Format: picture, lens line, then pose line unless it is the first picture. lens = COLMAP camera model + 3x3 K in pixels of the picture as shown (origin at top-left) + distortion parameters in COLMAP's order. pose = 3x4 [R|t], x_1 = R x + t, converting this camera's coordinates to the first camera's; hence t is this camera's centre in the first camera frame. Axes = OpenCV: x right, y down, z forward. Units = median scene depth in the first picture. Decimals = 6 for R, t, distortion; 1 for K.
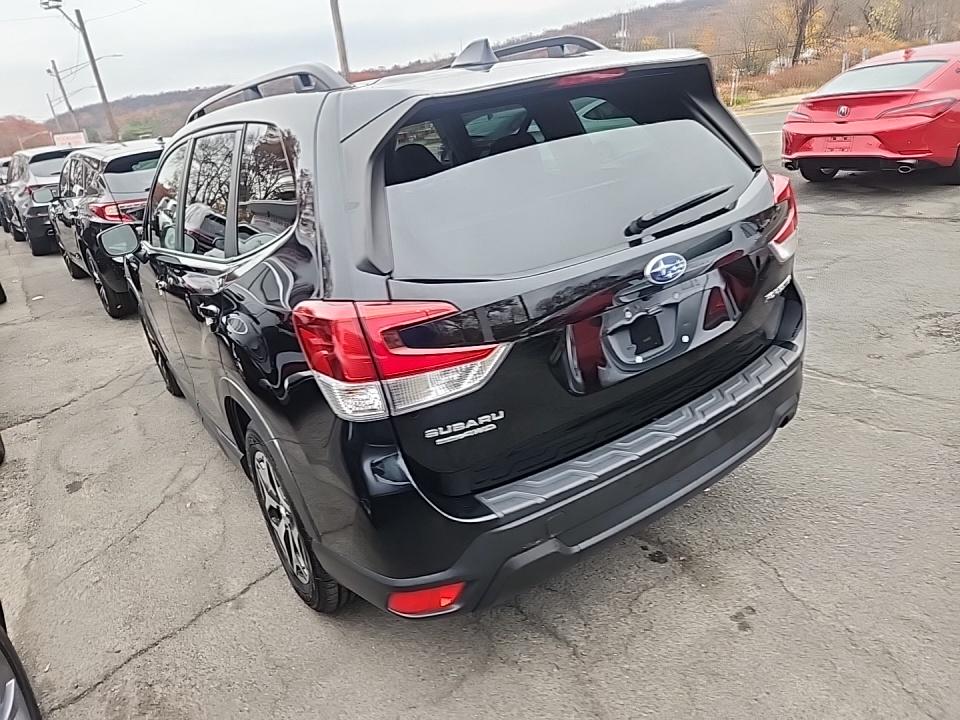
lens RADIAL K [[647.7, 0, 481.2], [0, 647.7, 352.6], [0, 0, 1]] dist [0.043257, -0.021194]
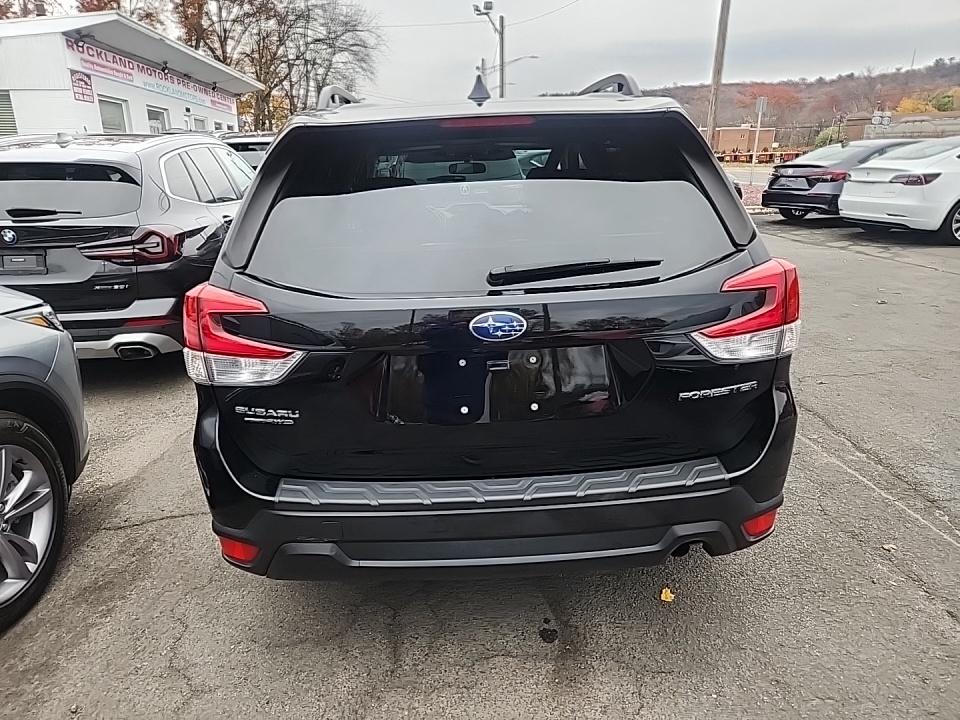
lens RADIAL K [[647.7, 0, 473.5], [0, 647.7, 363.0], [0, 0, 1]] dist [0.043257, -0.021194]
pose [[0.840798, 0.270909, -0.468687, 0.710032], [-0.268414, 0.960484, 0.073656, -0.136887], [0.470120, 0.063873, 0.880288, 0.145298]]
